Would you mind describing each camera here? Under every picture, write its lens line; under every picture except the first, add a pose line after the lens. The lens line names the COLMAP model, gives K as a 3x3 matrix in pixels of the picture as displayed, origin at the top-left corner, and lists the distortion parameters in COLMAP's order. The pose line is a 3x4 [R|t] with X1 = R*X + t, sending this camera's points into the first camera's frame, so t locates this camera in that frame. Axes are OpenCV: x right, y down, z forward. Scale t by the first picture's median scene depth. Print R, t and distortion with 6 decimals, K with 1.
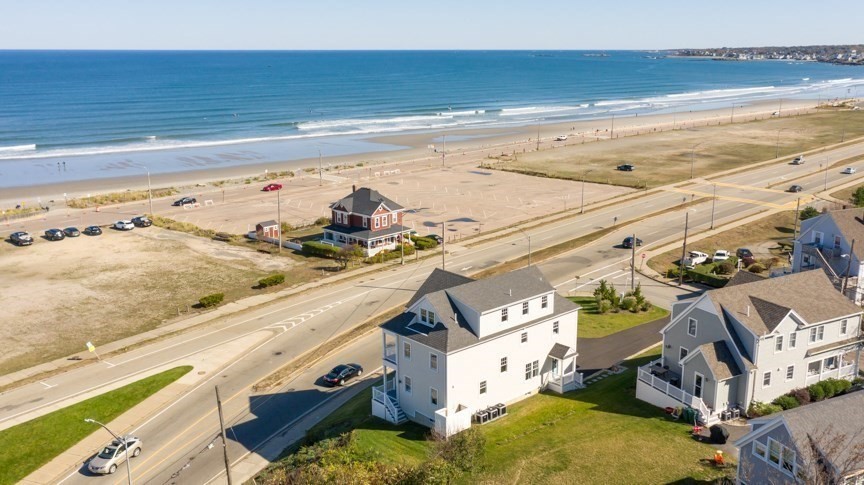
lens RADIAL K [[752.0, 0, 431.2], [0, 752.0, 275.3], [0, 0, 1]] dist [-0.003119, 0.015137]
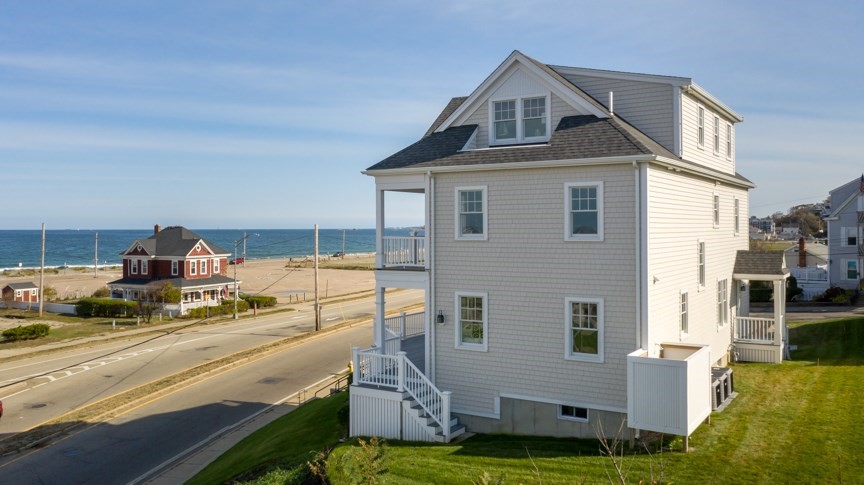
lens RADIAL K [[734.4, 0, 384.3], [0, 734.4, 232.1], [0, 0, 1]] dist [-0.008825, -0.004736]
pose [[0.968909, 0.006384, 0.247335, -0.141641], [0.060370, 0.963352, -0.261360, 0.179057], [-0.239939, 0.268165, 0.933015, 0.644396]]
